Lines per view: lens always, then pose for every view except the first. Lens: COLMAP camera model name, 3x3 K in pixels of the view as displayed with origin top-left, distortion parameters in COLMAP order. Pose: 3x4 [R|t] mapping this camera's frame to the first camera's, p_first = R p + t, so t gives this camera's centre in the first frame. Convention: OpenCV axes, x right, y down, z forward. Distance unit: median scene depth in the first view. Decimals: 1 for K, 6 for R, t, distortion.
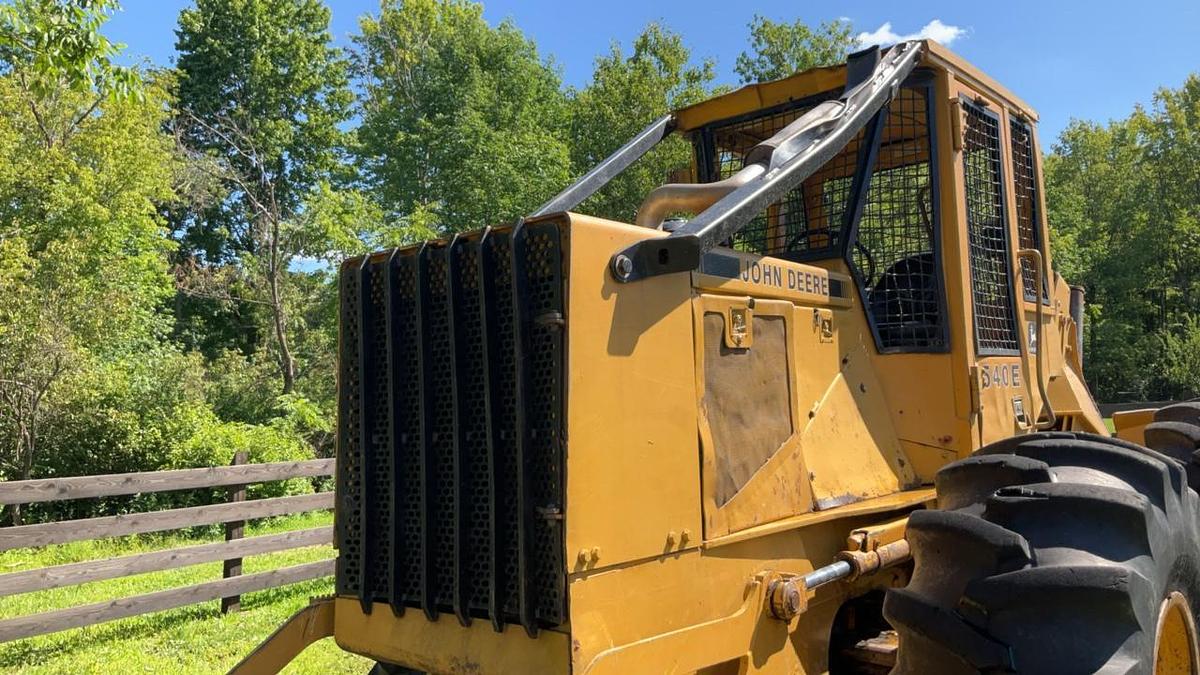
lens RADIAL K [[952.5, 0, 594.0], [0, 952.5, 331.8], [0, 0, 1]] dist [0.098725, -0.190868]
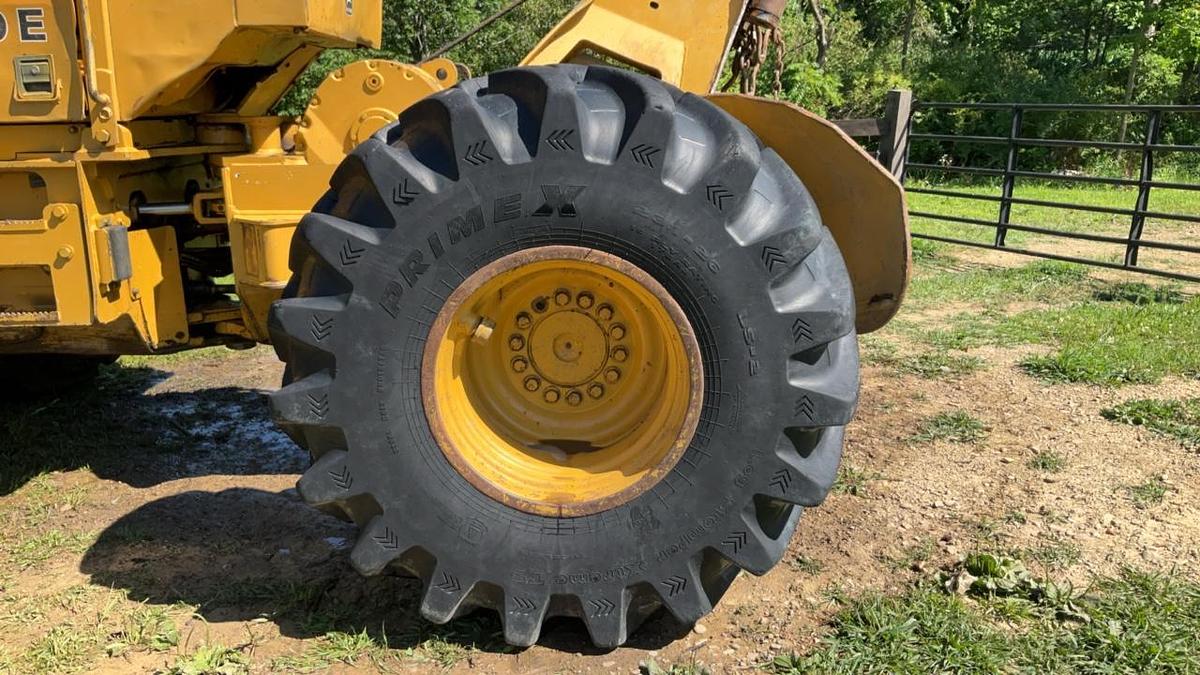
lens RADIAL K [[952.9, 0, 587.0], [0, 952.9, 333.5], [0, 0, 1]] dist [0.068270, -0.110756]
pose [[0.669501, 0.213636, -0.711427, 1.400387], [0.034441, 0.947791, 0.317026, 0.055999], [0.742013, -0.236751, 0.627189, 0.892142]]
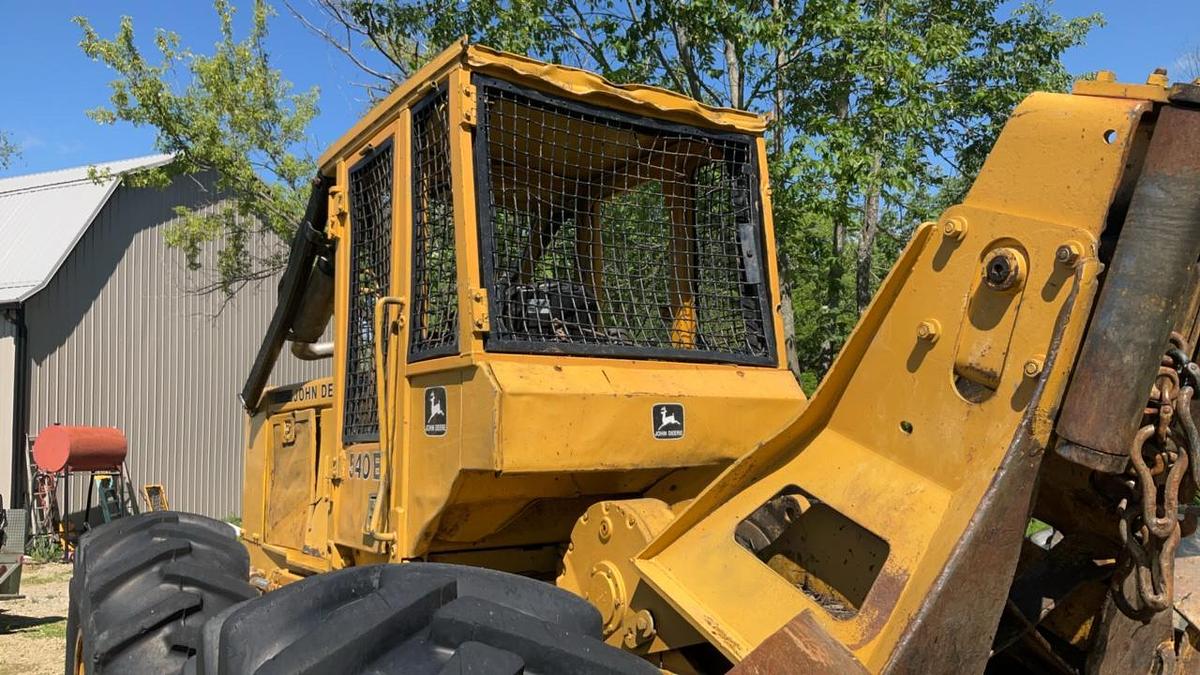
lens RADIAL K [[952.5, 0, 594.0], [0, 952.5, 331.8], [0, 0, 1]] dist [0.098725, -0.190868]
pose [[-0.285830, -0.066117, -0.955997, 1.280745], [0.100091, 0.990100, -0.098402, 0.034619], [0.953039, -0.123813, -0.276383, 1.558629]]
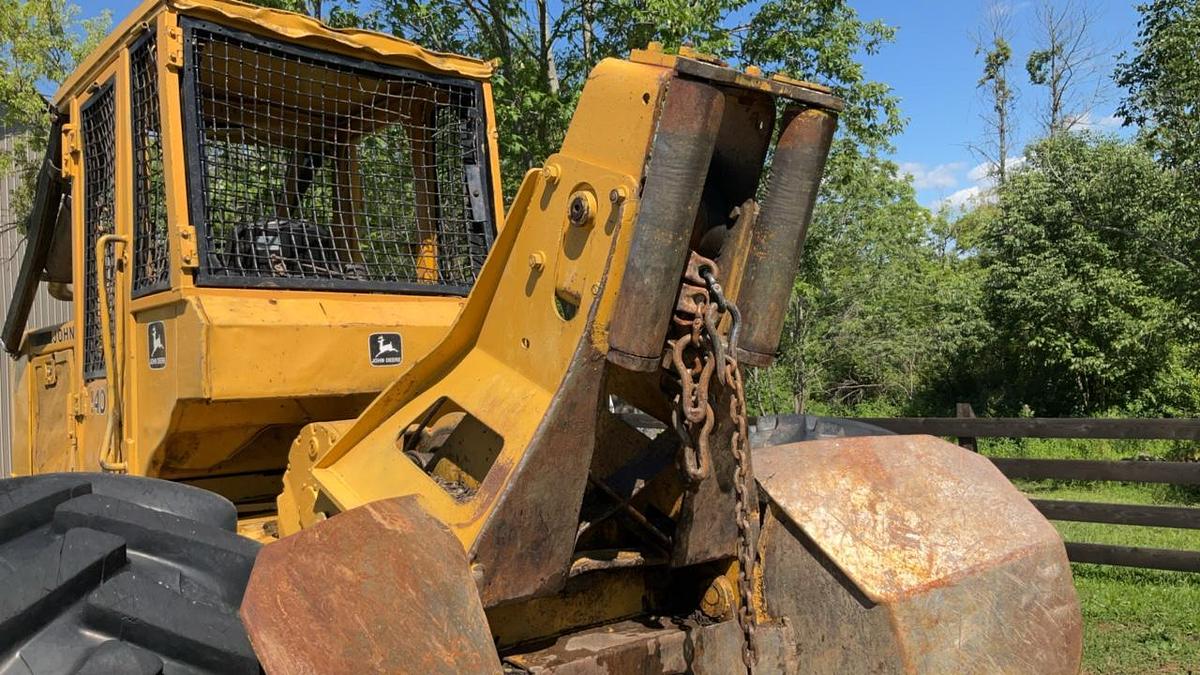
lens RADIAL K [[955.1, 0, 591.9], [0, 955.1, 336.6], [0, 0, 1]] dist [0.107940, -0.240814]
pose [[-0.133209, 0.004540, -0.991078, 1.331902], [0.126314, 0.991912, -0.012434, 0.059494], [0.983006, -0.126843, -0.132705, 1.688393]]
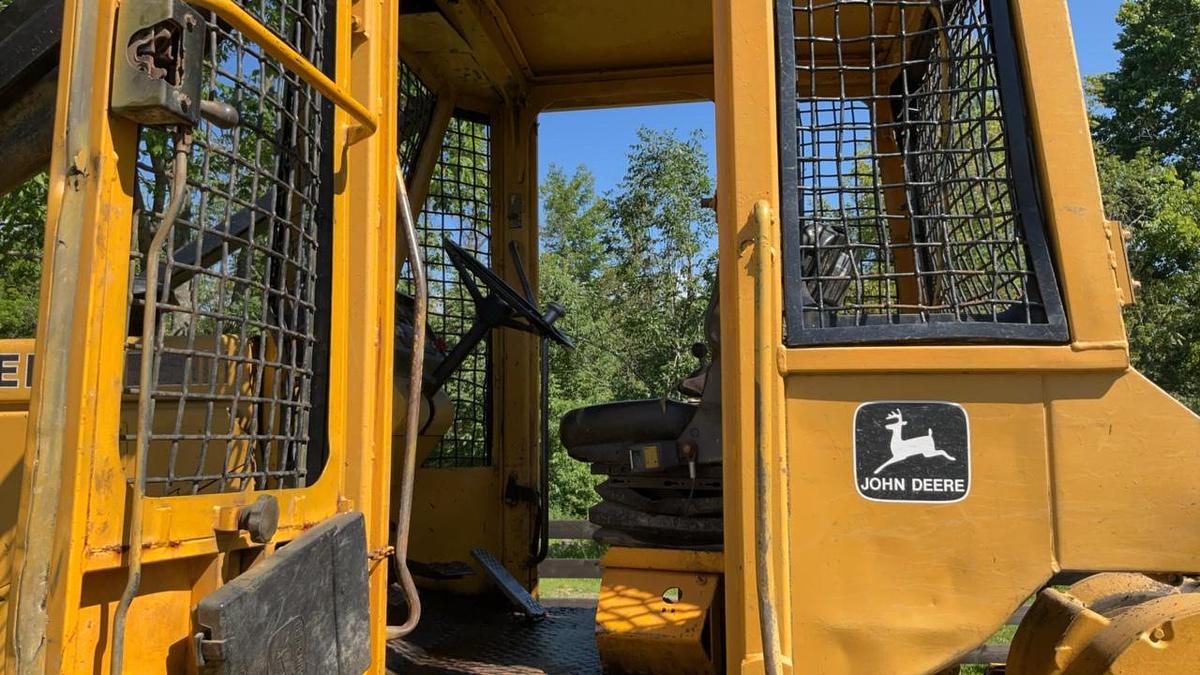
lens RADIAL K [[950.0, 0, 600.0], [0, 950.0, 332.1], [0, 0, 1]] dist [0.005680, -0.008859]
pose [[0.523639, -0.060029, -0.849823, 0.816149], [0.047753, 0.998014, -0.041072, -0.030405], [0.850601, -0.019075, 0.525466, 0.886858]]
